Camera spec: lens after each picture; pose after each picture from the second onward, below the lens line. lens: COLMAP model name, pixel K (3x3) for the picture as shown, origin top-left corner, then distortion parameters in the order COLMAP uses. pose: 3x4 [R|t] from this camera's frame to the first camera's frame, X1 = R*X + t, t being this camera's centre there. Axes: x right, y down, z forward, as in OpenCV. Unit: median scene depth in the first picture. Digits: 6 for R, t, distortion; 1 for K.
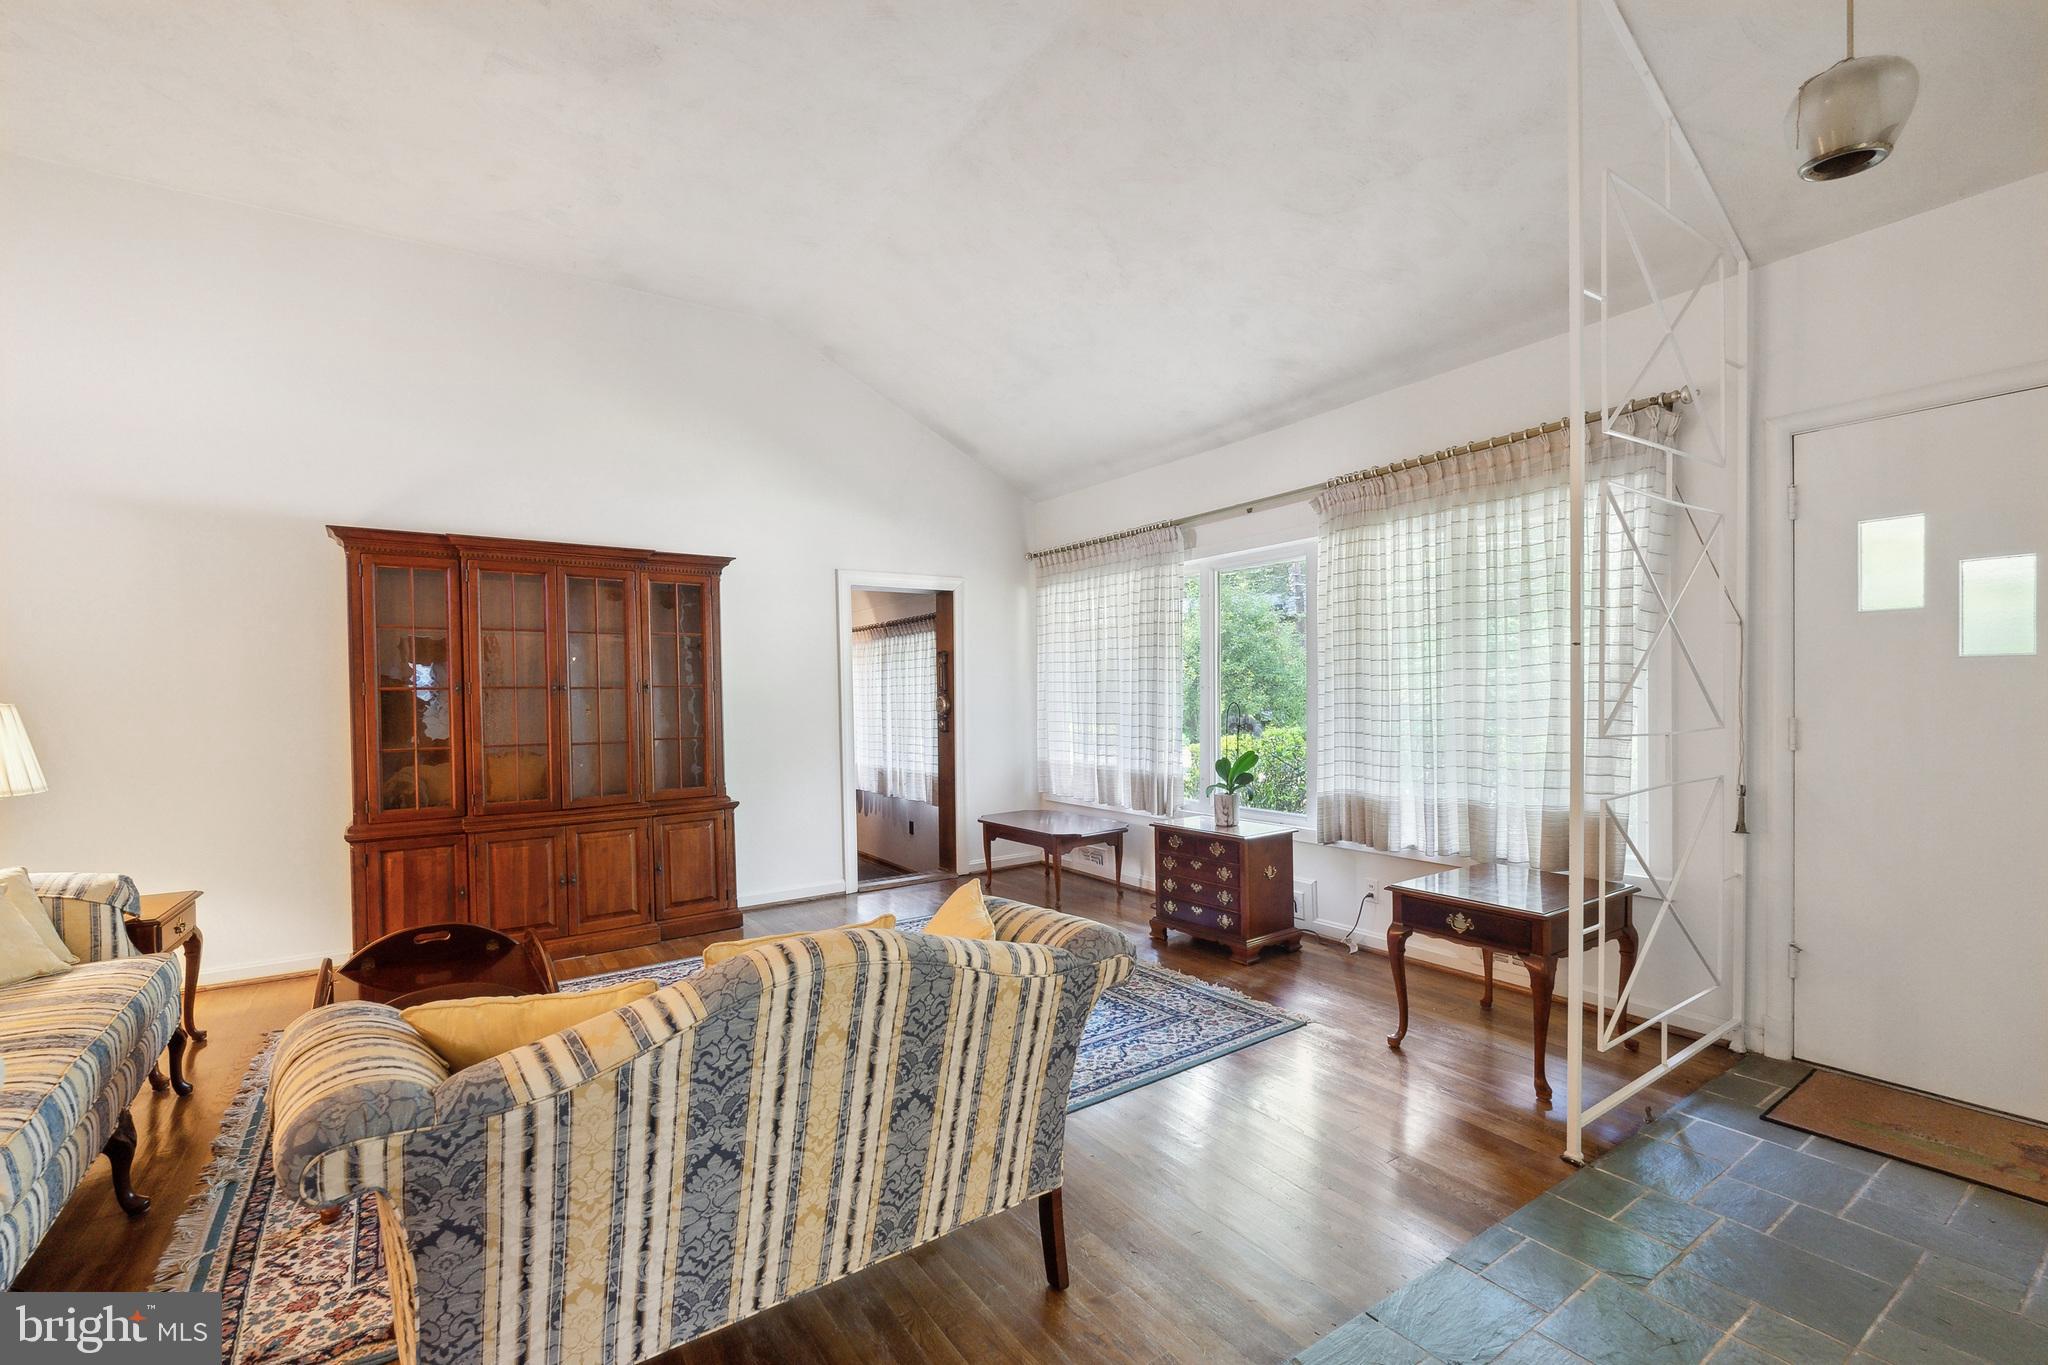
lens RADIAL K [[868.5, 0, 1015.0], [0, 868.5, 708.0], [0, 0, 1]] dist [-0.001787, -0.000447]
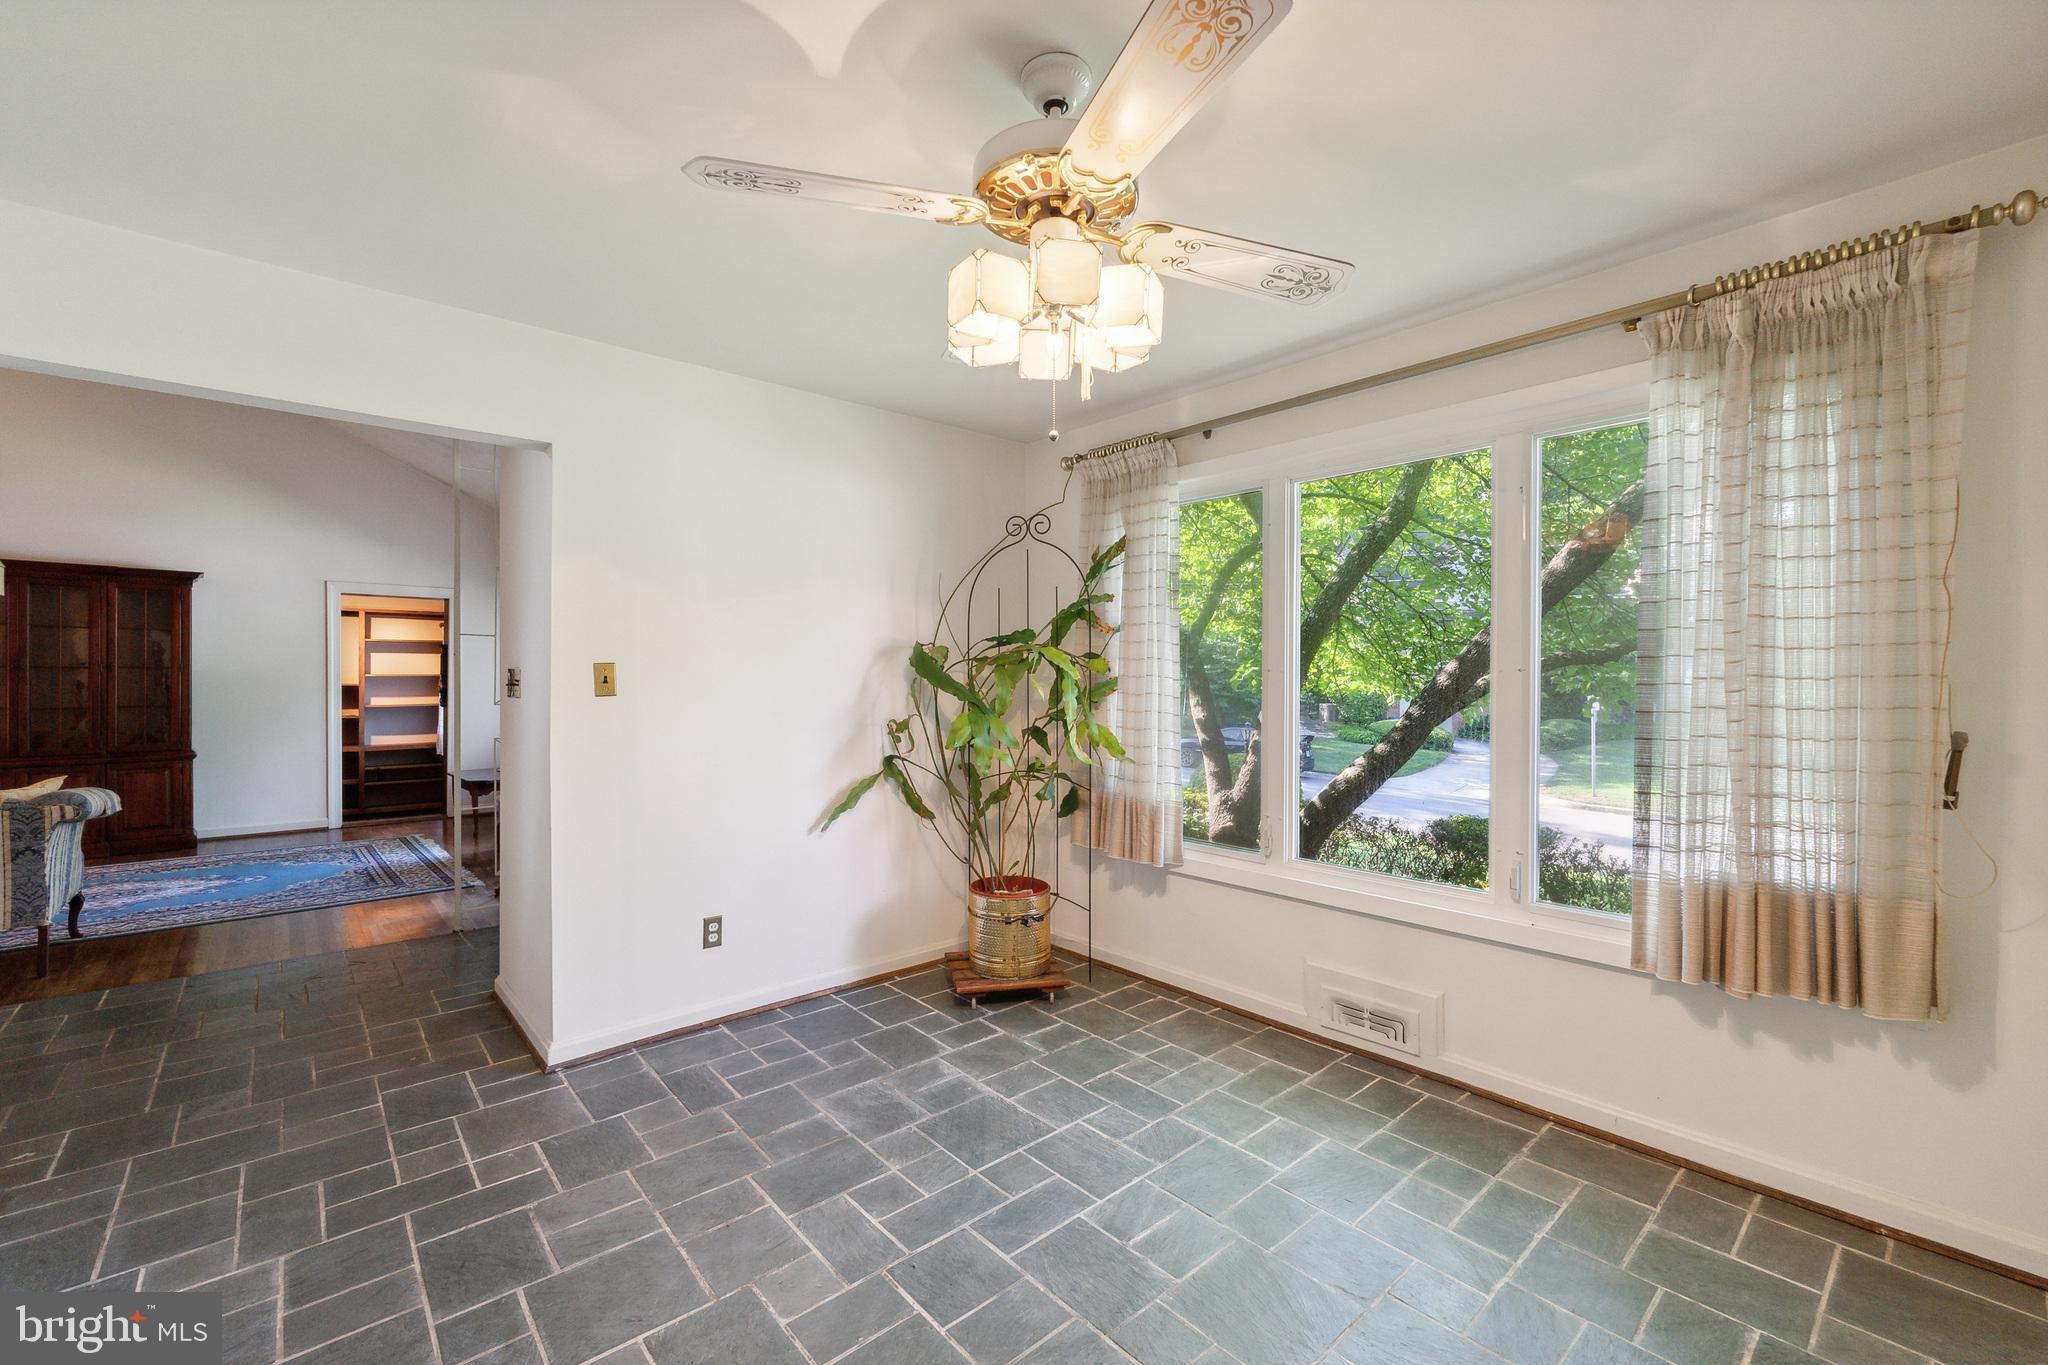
lens RADIAL K [[843.1, 0, 1020.7], [0, 843.1, 682.3], [0, 0, 1]] dist [-0.005057, 0.000808]
pose [[0.990155, 0.019045, 0.138674, 0.924327], [-0.016613, 0.999688, -0.018677, -0.000131], [-0.138986, 0.016189, 0.990162, -0.560987]]
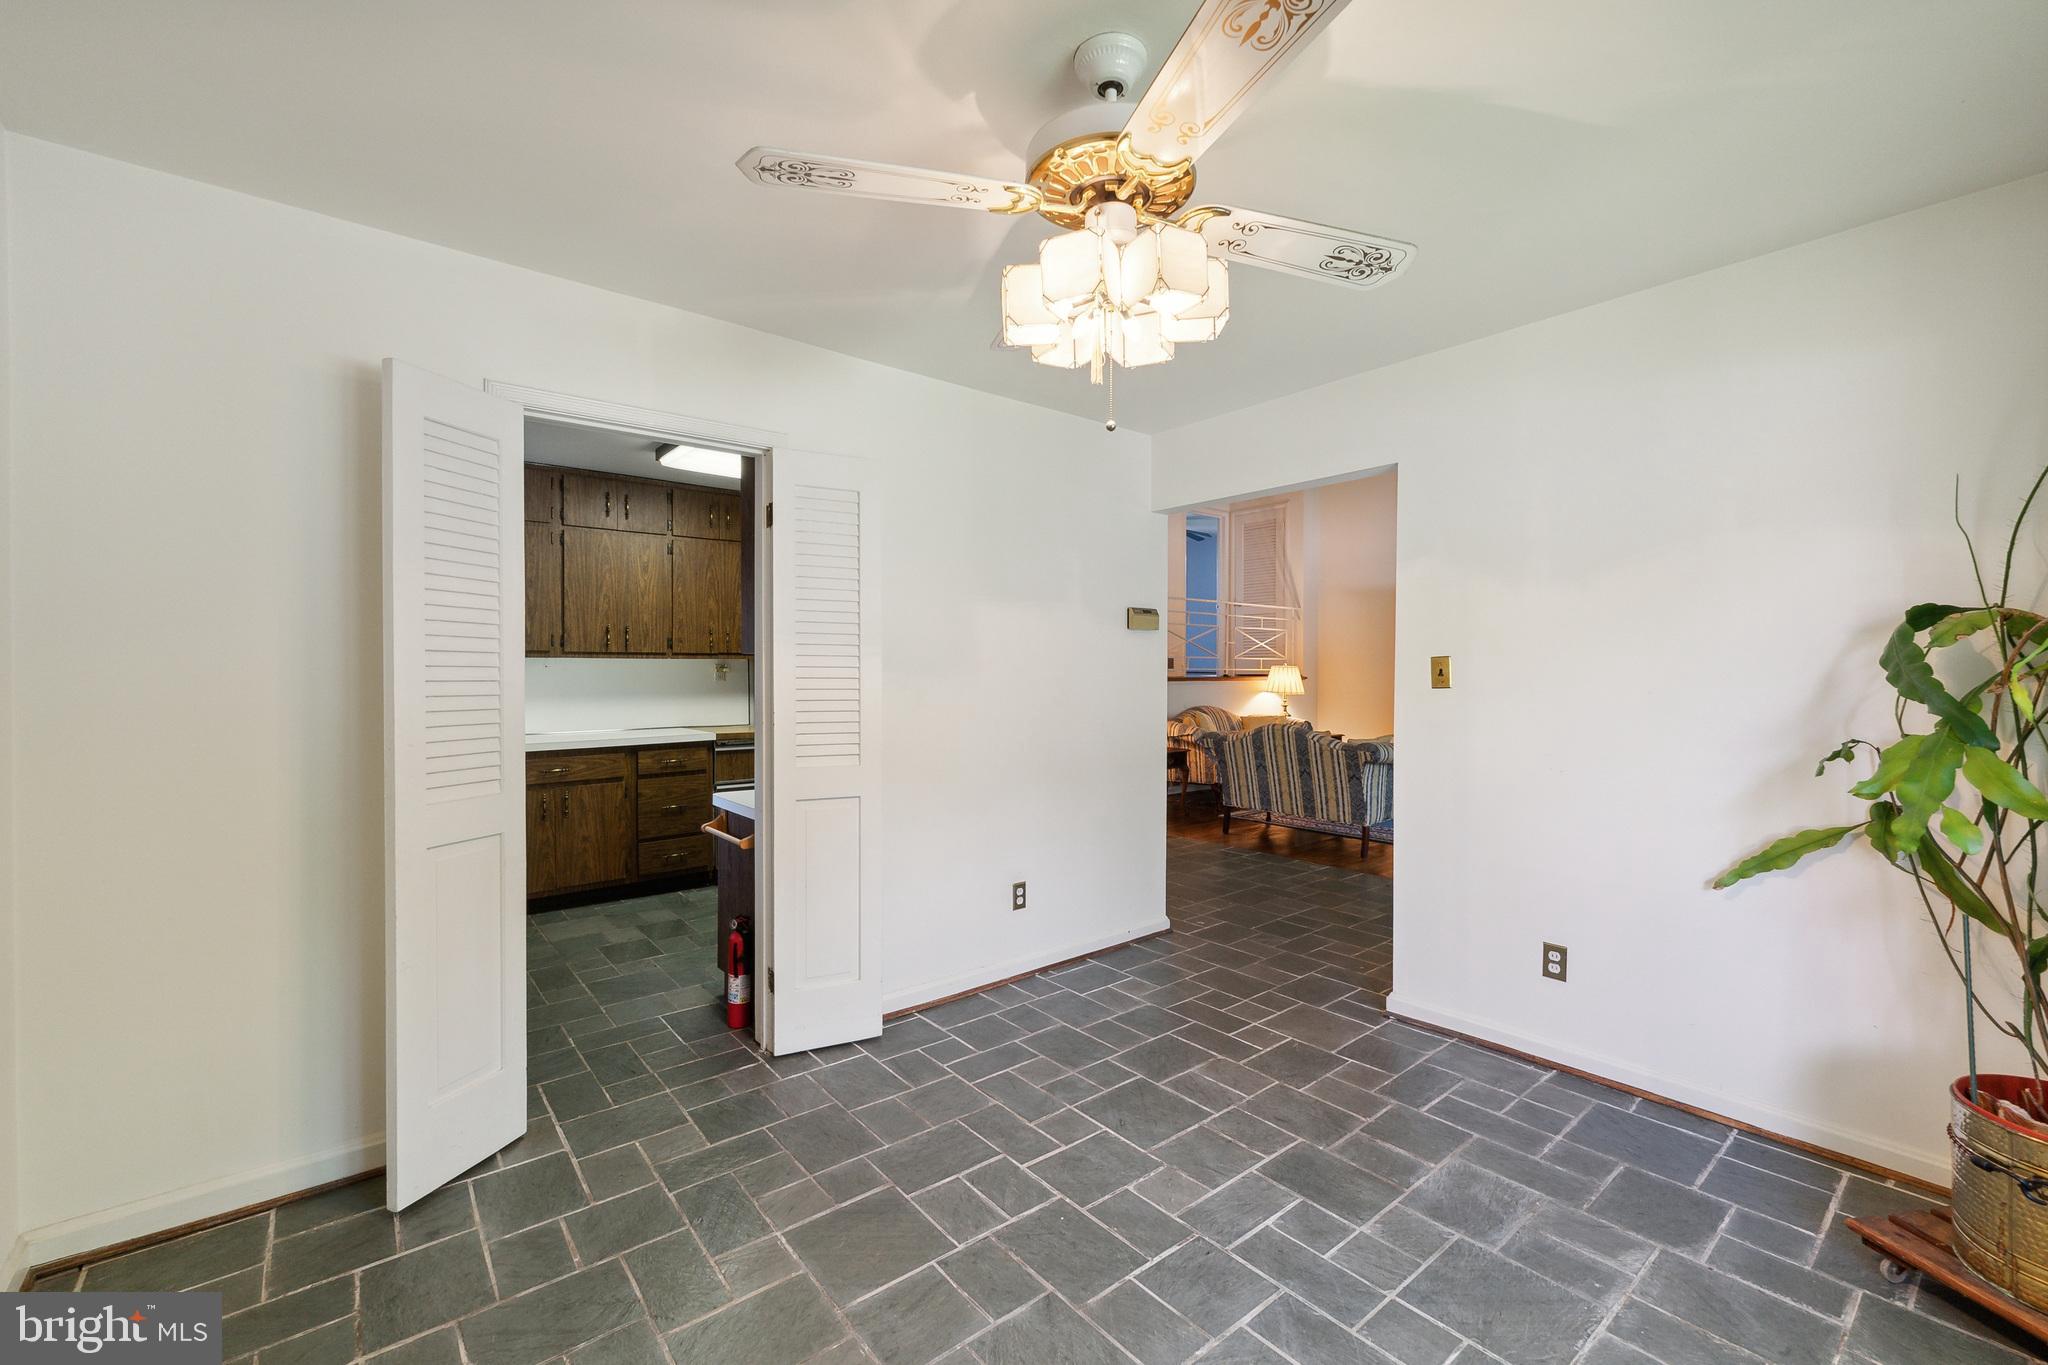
lens RADIAL K [[843.1, 0, 1020.7], [0, 843.1, 682.3], [0, 0, 1]] dist [-0.005057, 0.000808]
pose [[0.096609, 0.033487, -0.994759, 1.377143], [-0.018149, 0.999327, 0.031878, -0.019117], [0.995157, 0.014974, 0.097151, -0.250118]]
